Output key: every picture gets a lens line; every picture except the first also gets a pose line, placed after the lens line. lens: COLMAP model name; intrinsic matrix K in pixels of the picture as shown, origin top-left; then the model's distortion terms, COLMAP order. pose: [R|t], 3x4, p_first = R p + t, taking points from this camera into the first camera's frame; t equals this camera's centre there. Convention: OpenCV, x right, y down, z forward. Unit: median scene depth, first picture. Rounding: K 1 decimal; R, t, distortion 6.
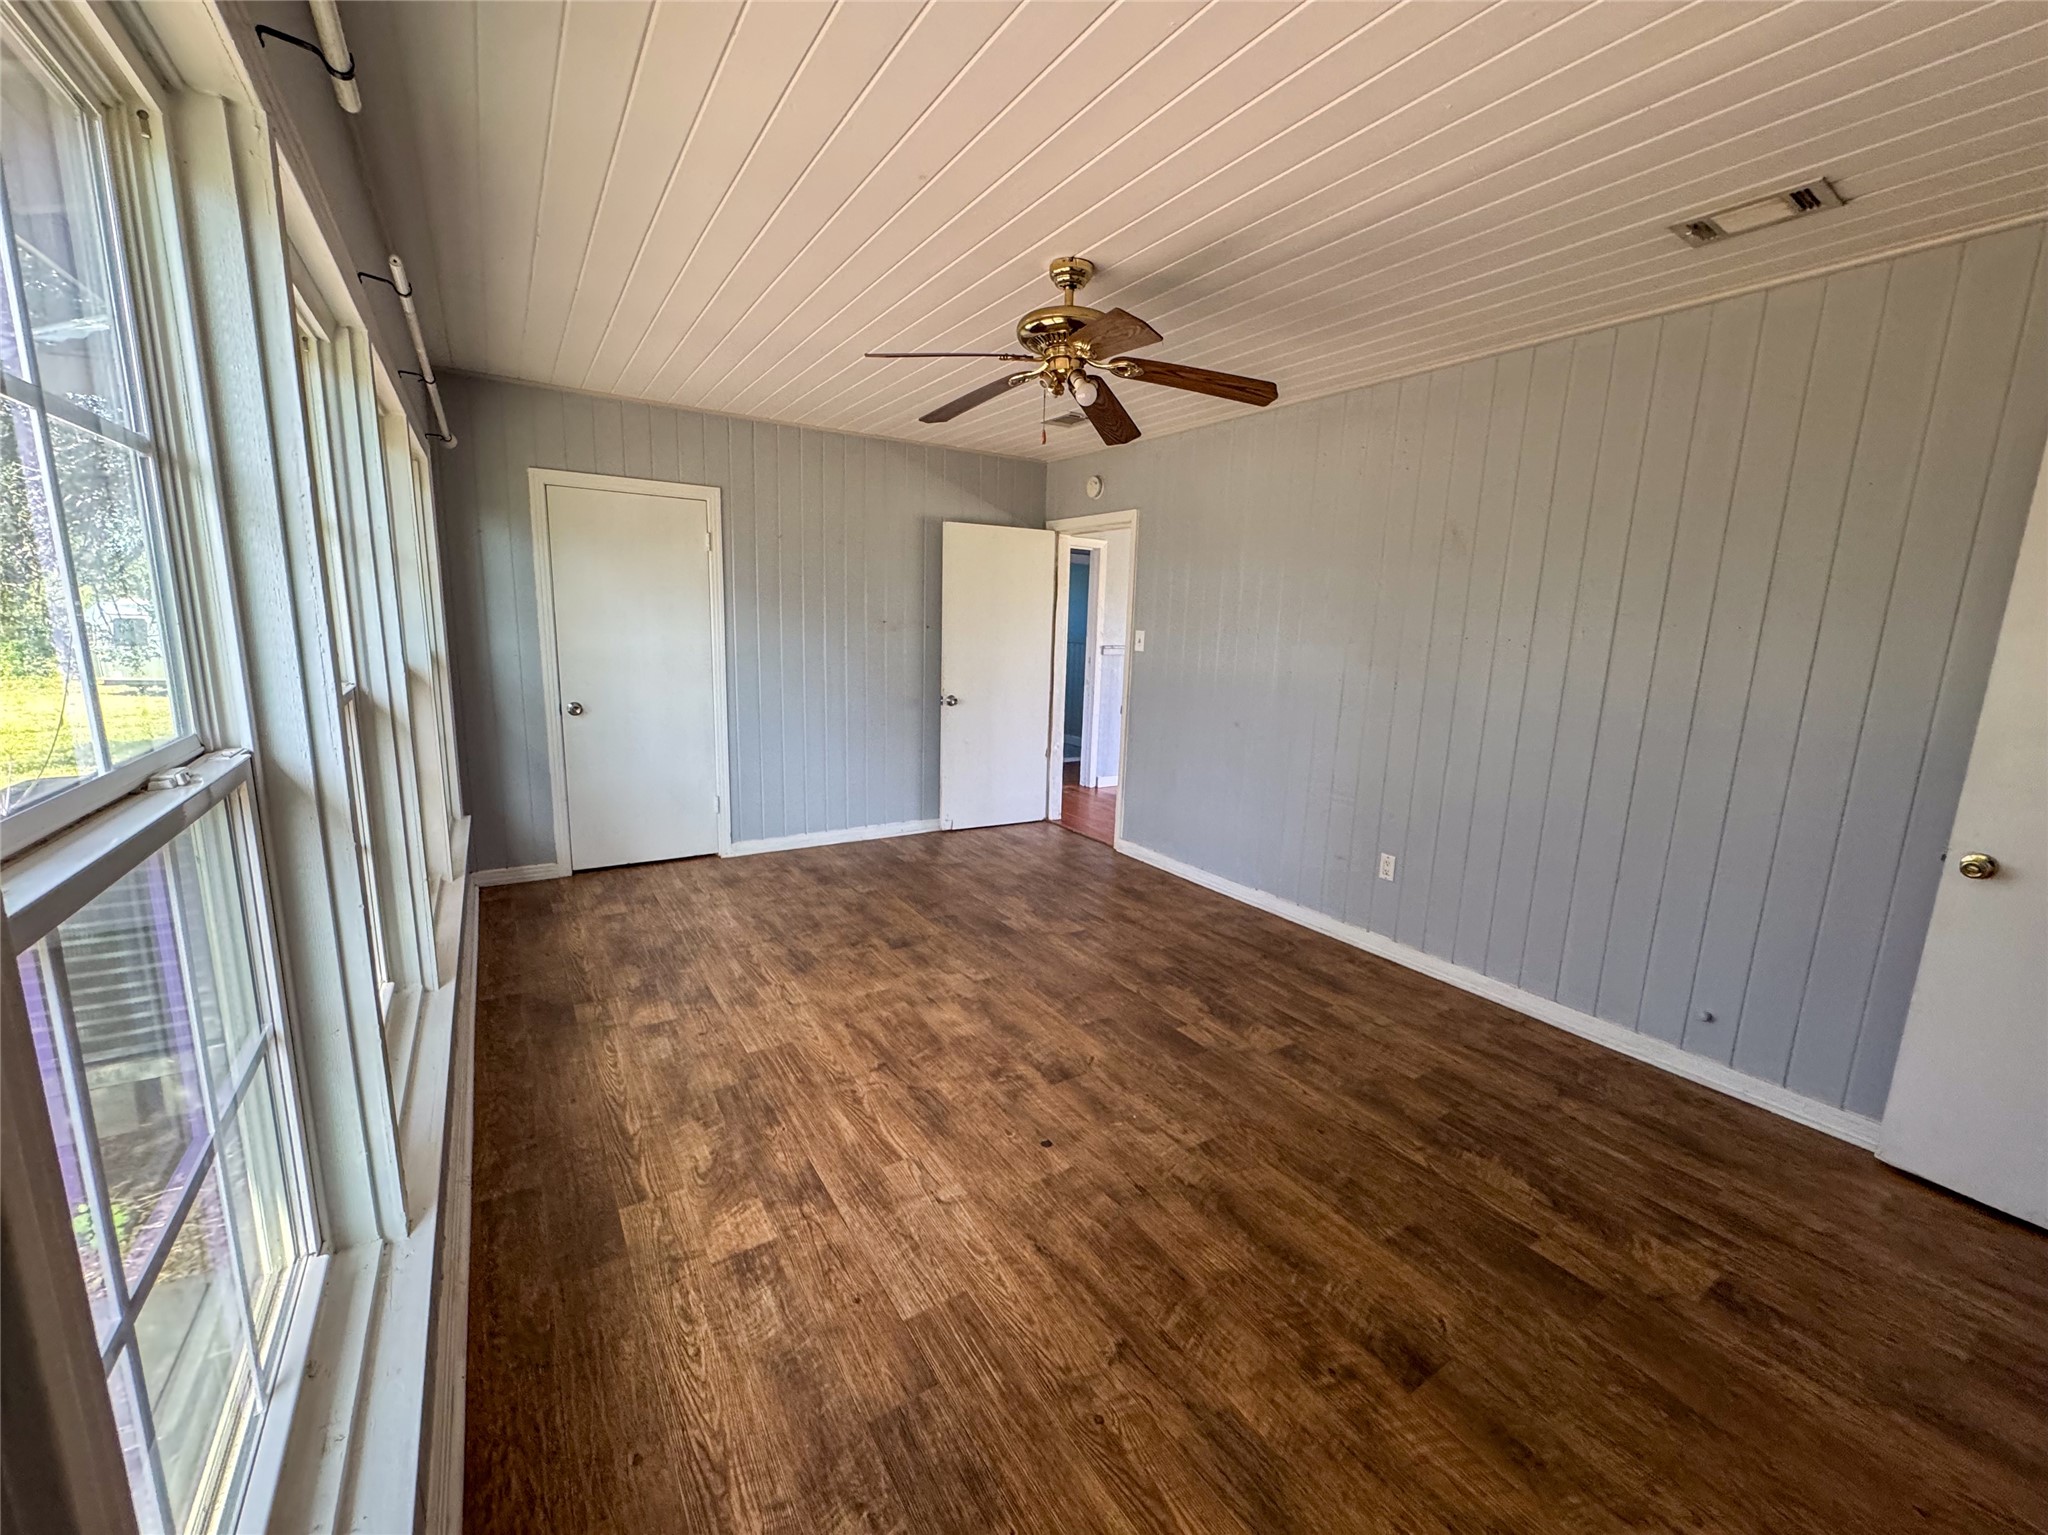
lens RADIAL K [[821.5, 0, 1026.1], [0, 821.5, 763.3], [0, 0, 1]] dist [-0.005843, 0.000209]
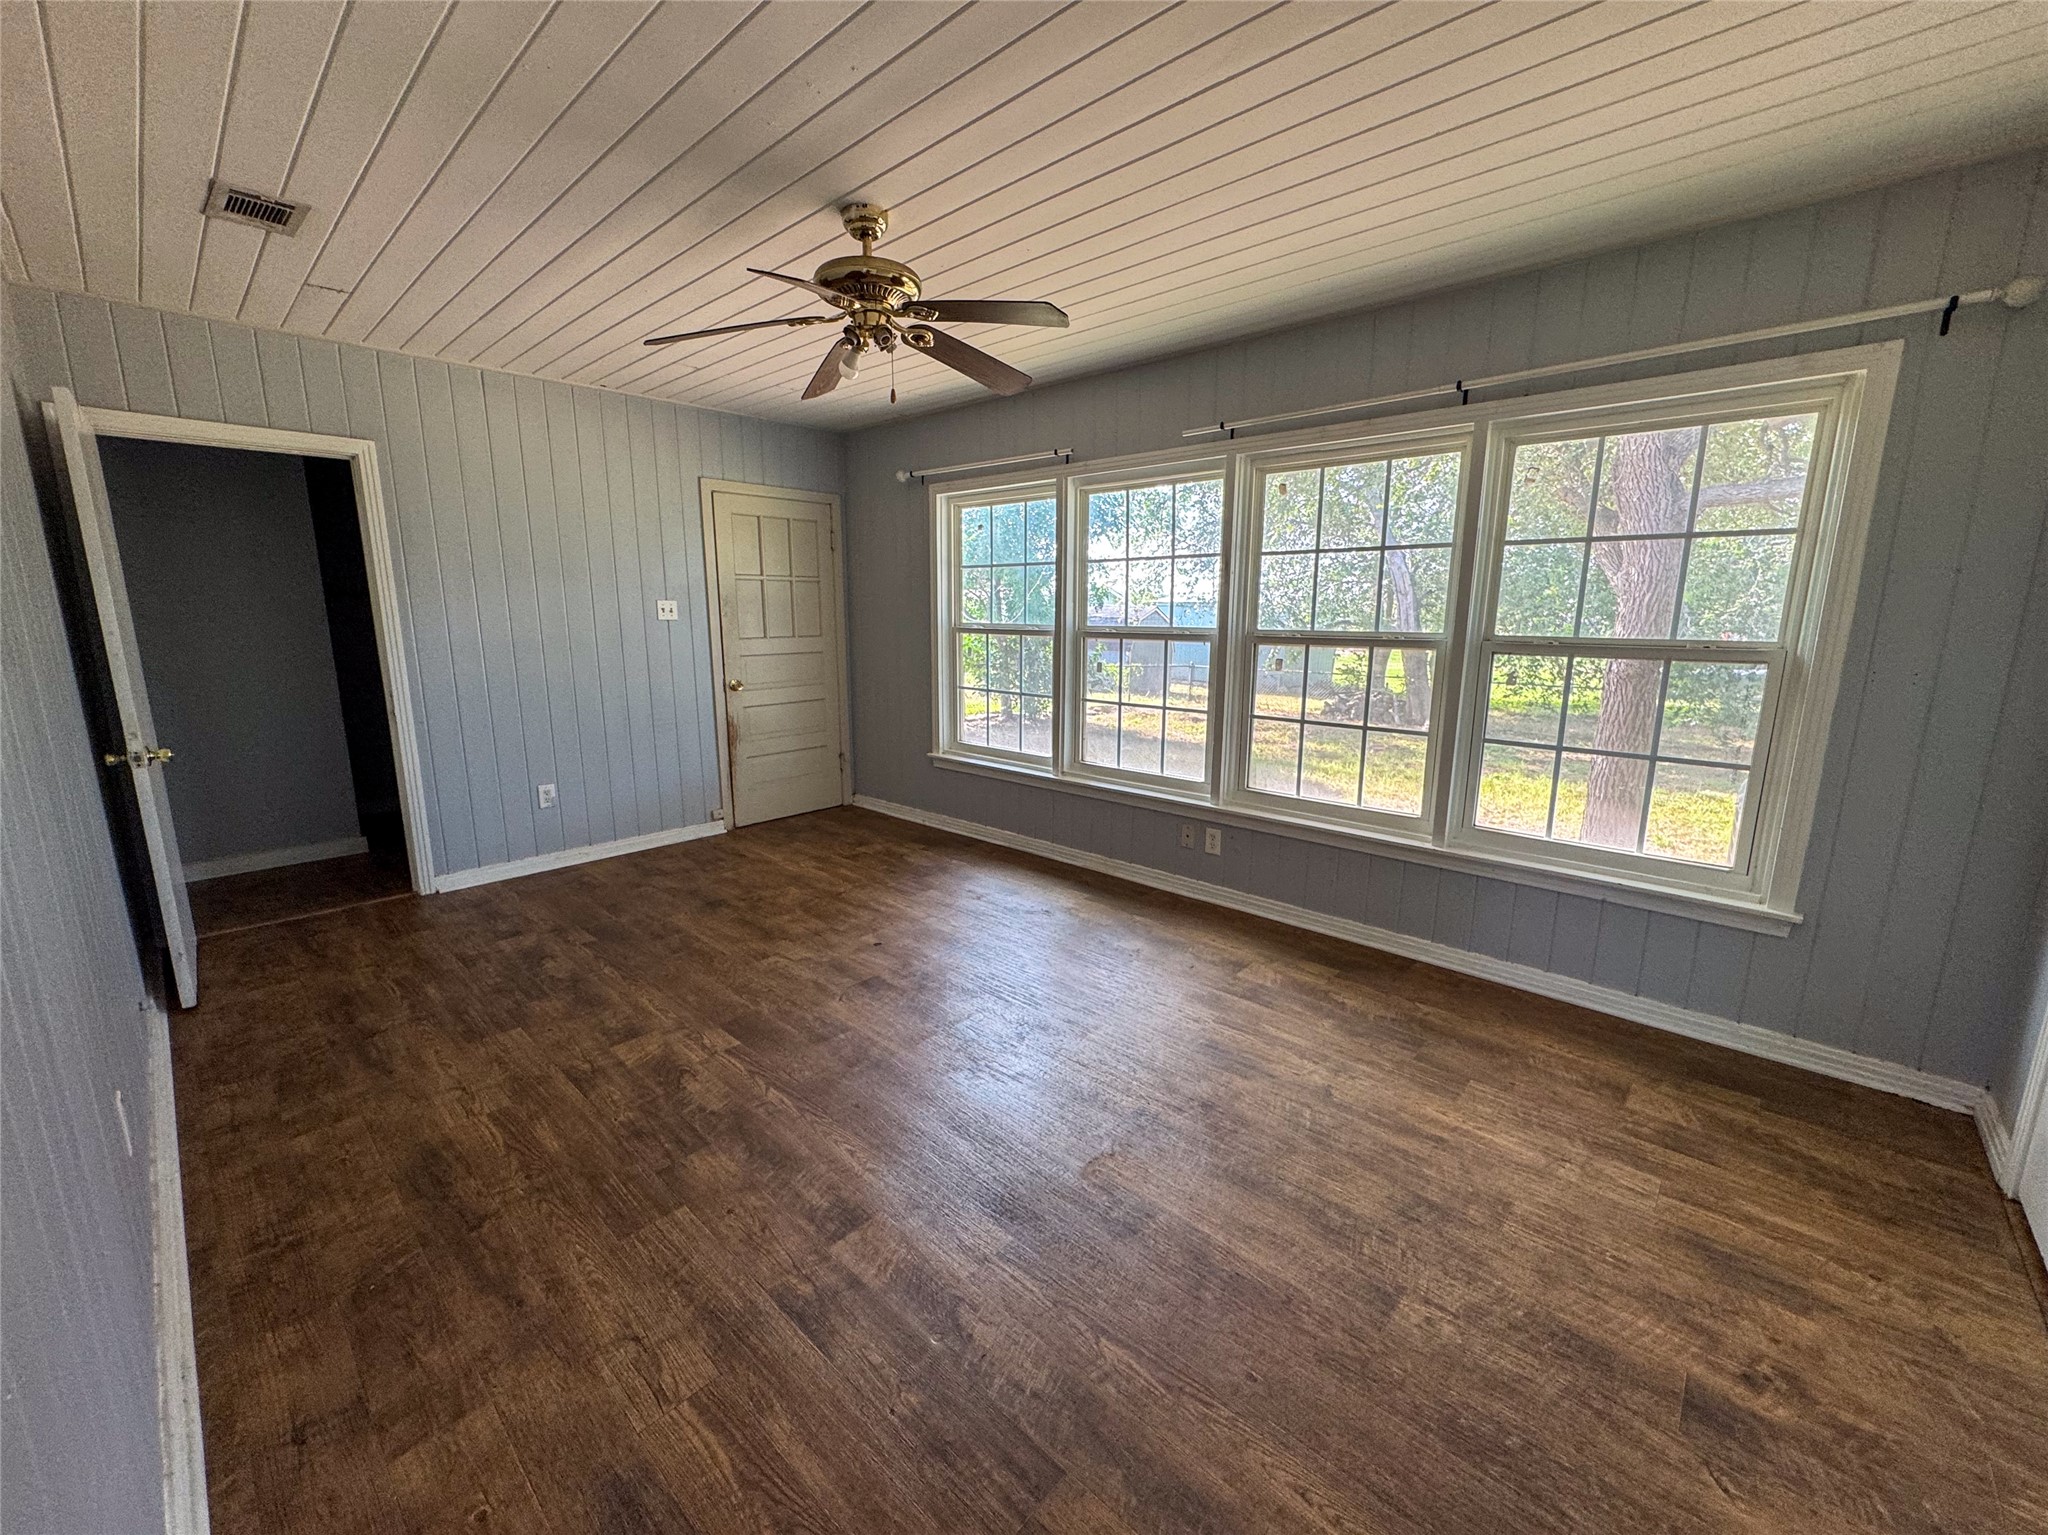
lens RADIAL K [[821.5, 0, 1026.1], [0, 821.5, 763.3], [0, 0, 1]] dist [-0.005843, 0.000209]
pose [[-0.968581, 0.014552, -0.248271, 0.107785], [-0.073797, 0.936507, 0.342796, -0.314619], [0.237495, 0.350347, -0.906009, 1.921448]]
